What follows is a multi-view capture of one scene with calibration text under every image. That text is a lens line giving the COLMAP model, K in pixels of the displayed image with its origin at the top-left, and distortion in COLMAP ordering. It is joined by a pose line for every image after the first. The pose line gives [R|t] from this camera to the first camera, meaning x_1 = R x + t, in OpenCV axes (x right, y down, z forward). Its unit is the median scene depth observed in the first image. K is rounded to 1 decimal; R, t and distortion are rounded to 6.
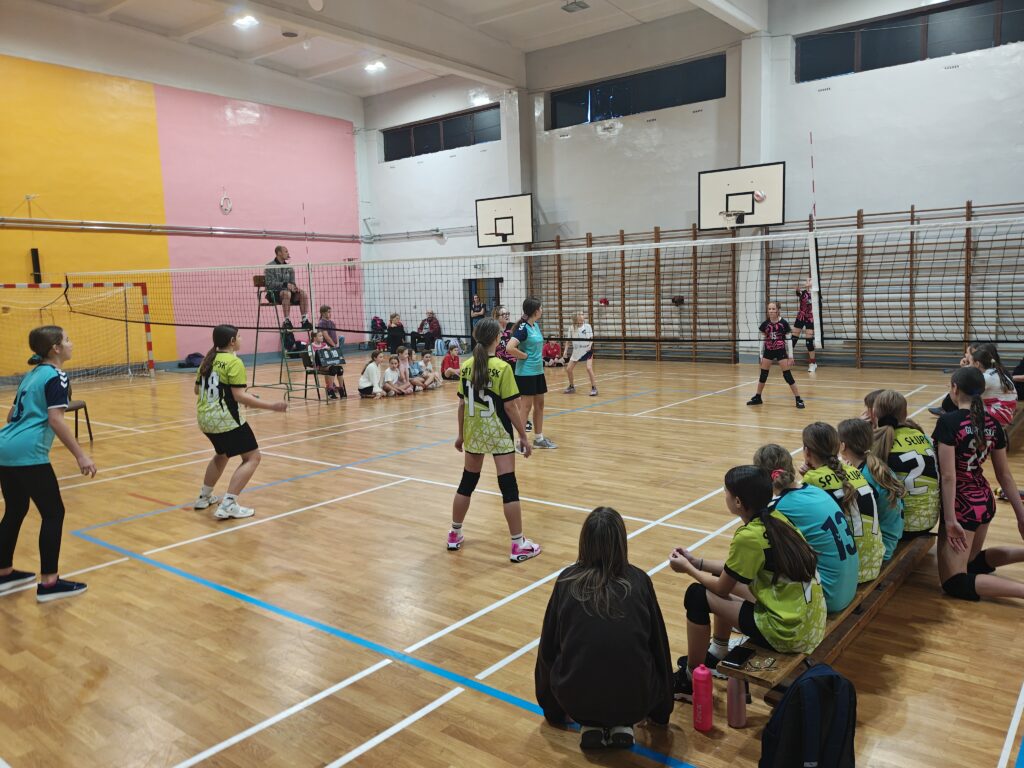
lens RADIAL K [[771.9, 0, 539.5], [0, 771.9, 378.1], [0, 0, 1]] dist [0.062683, -0.065630]
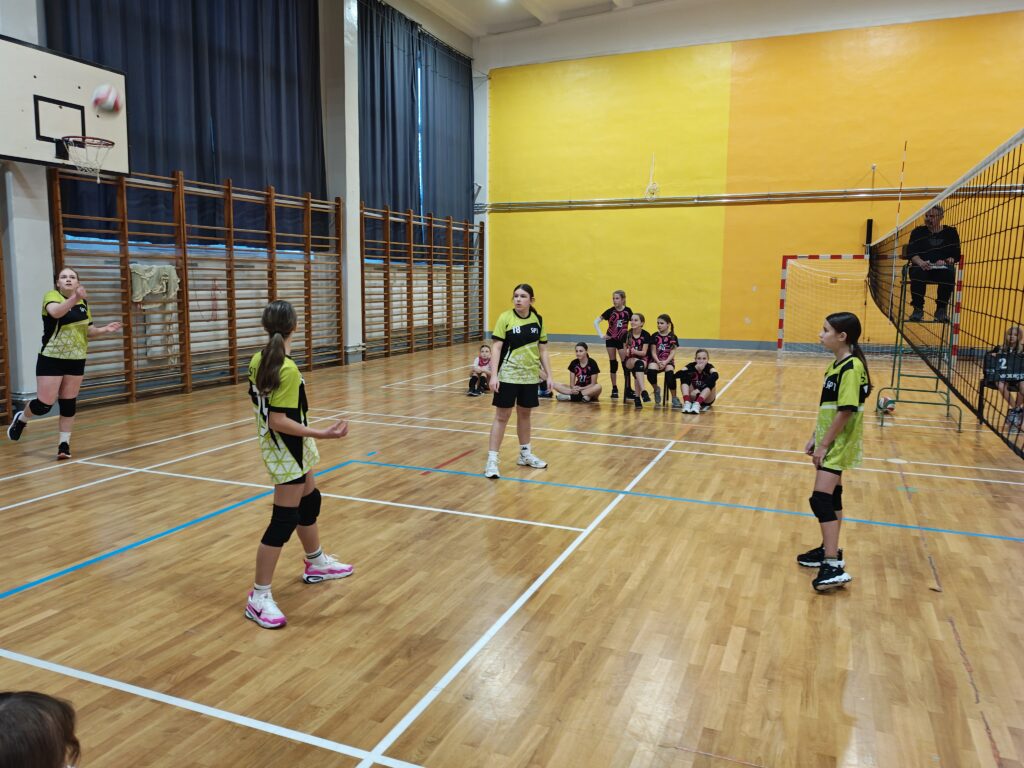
lens RADIAL K [[767.5, 0, 508.4], [0, 767.5, 363.6], [0, 0, 1]] dist [0.058308, -0.074887]
pose [[0.257193, 0.139205, -0.956281, 0.181255], [-0.122978, 0.986239, 0.110491, -0.034531], [0.958503, 0.089184, 0.270773, 0.286373]]
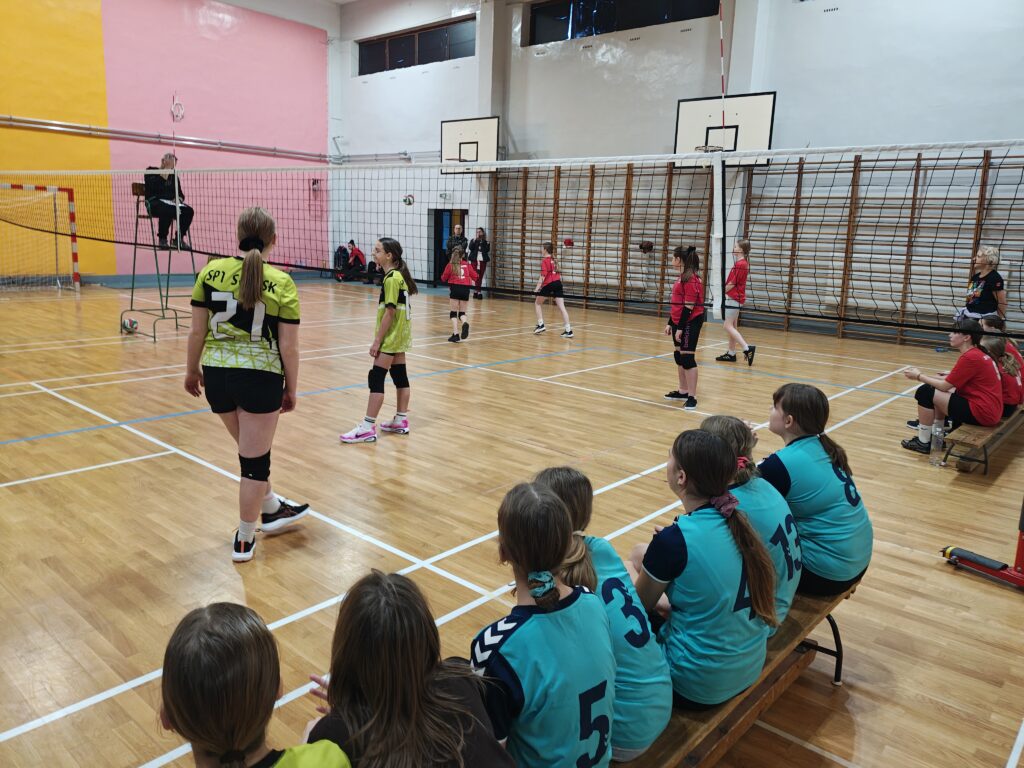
lens RADIAL K [[751.7, 0, 515.6], [0, 751.7, 361.0], [0, 0, 1]] dist [0.060679, -0.073399]
pose [[0.995901, 0.075263, -0.050160, 0.076881], [-0.072108, 0.995468, 0.061996, -0.011161], [0.054598, -0.058125, 0.996815, 0.109339]]
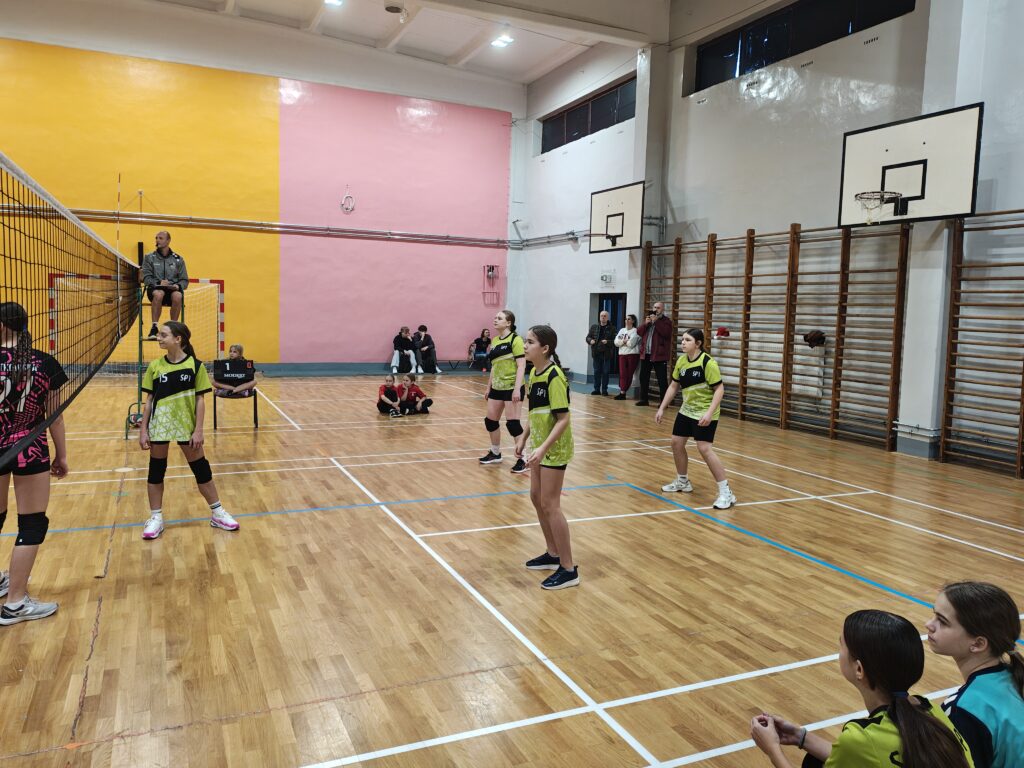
lens RADIAL K [[763.9, 0, 500.5], [0, 763.9, 370.6], [0, 0, 1]] dist [0.072032, -0.114330]
pose [[0.879661, 0.093718, -0.466276, 0.235646], [-0.107902, 0.994155, -0.003746, -0.041399], [0.463199, 0.053607, 0.884631, 0.302844]]
